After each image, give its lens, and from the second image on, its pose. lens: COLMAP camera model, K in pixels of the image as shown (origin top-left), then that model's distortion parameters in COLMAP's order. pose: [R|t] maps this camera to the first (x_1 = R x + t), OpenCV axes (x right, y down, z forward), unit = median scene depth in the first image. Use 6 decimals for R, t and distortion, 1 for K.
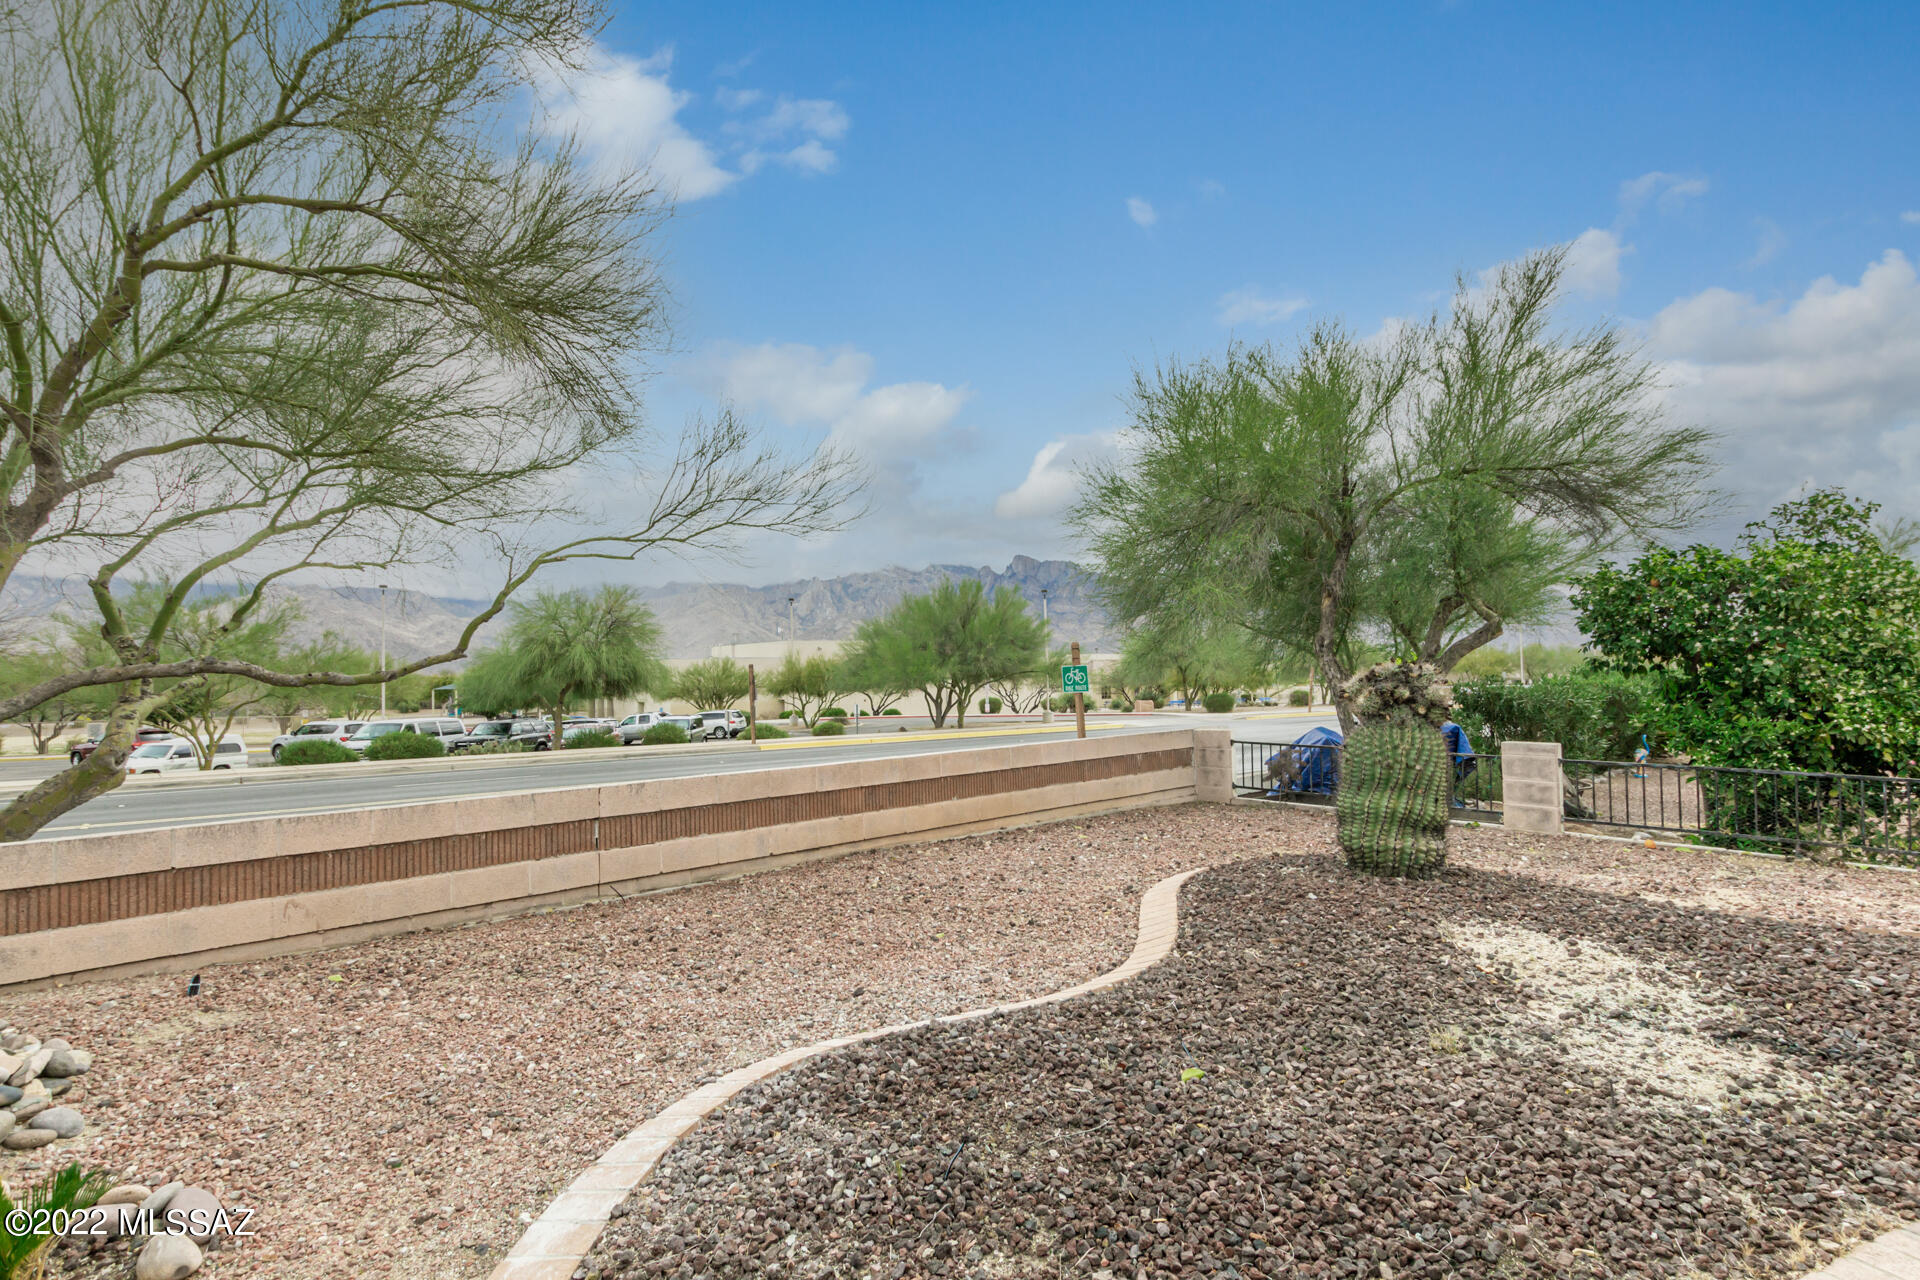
lens RADIAL K [[876.4, 0, 974.8], [0, 876.4, 644.0], [0, 0, 1]] dist [0.004184, -0.001633]
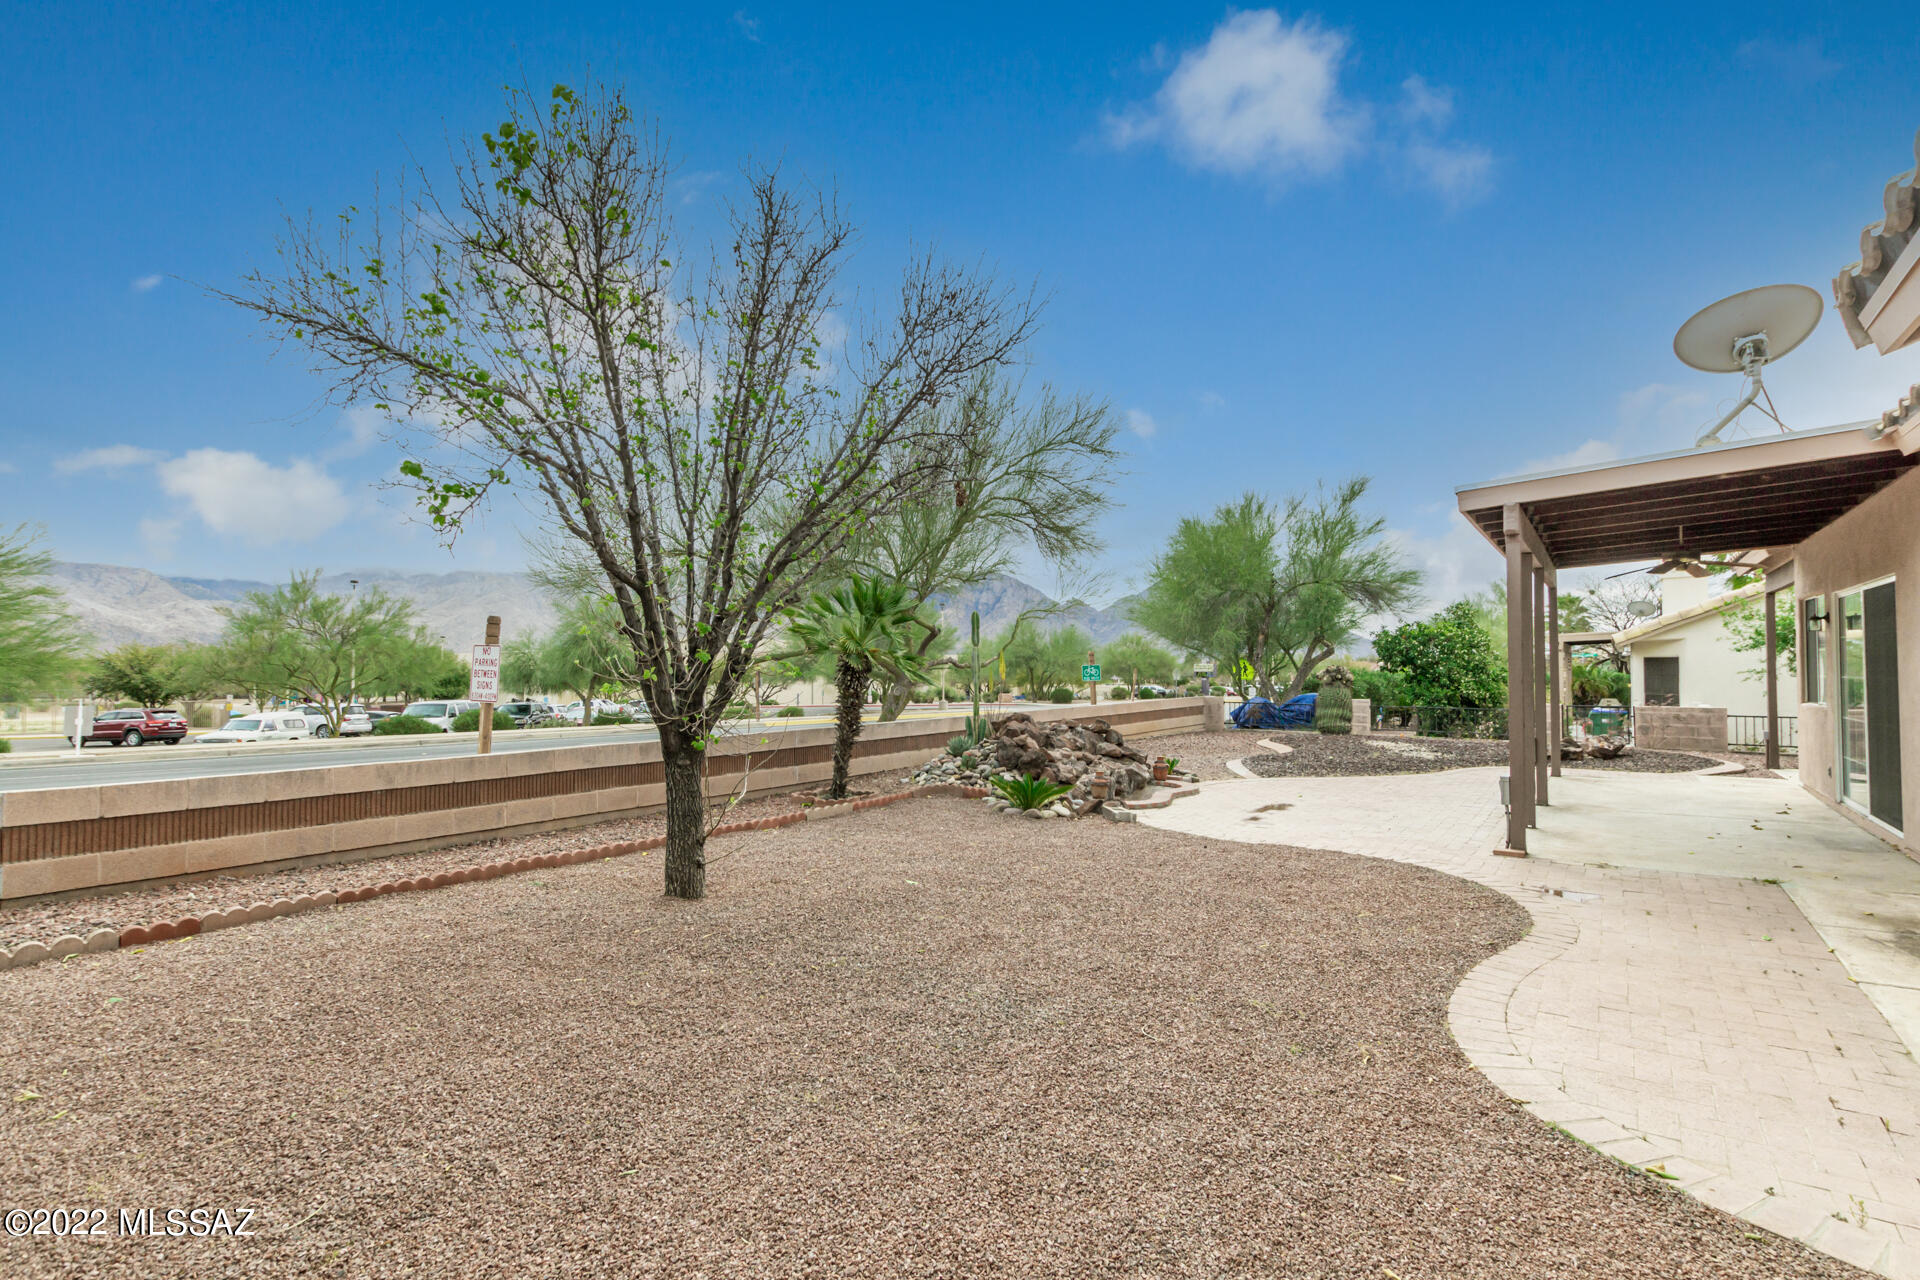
lens RADIAL K [[876.4, 0, 947.0], [0, 876.4, 643.1], [0, 0, 1]] dist [0.004184, -0.001633]
pose [[0.976576, 0.021223, 0.214122, -1.073308], [-0.022123, 0.999754, 0.001808, -0.026341], [-0.214030, -0.006503, 0.976805, -1.211027]]
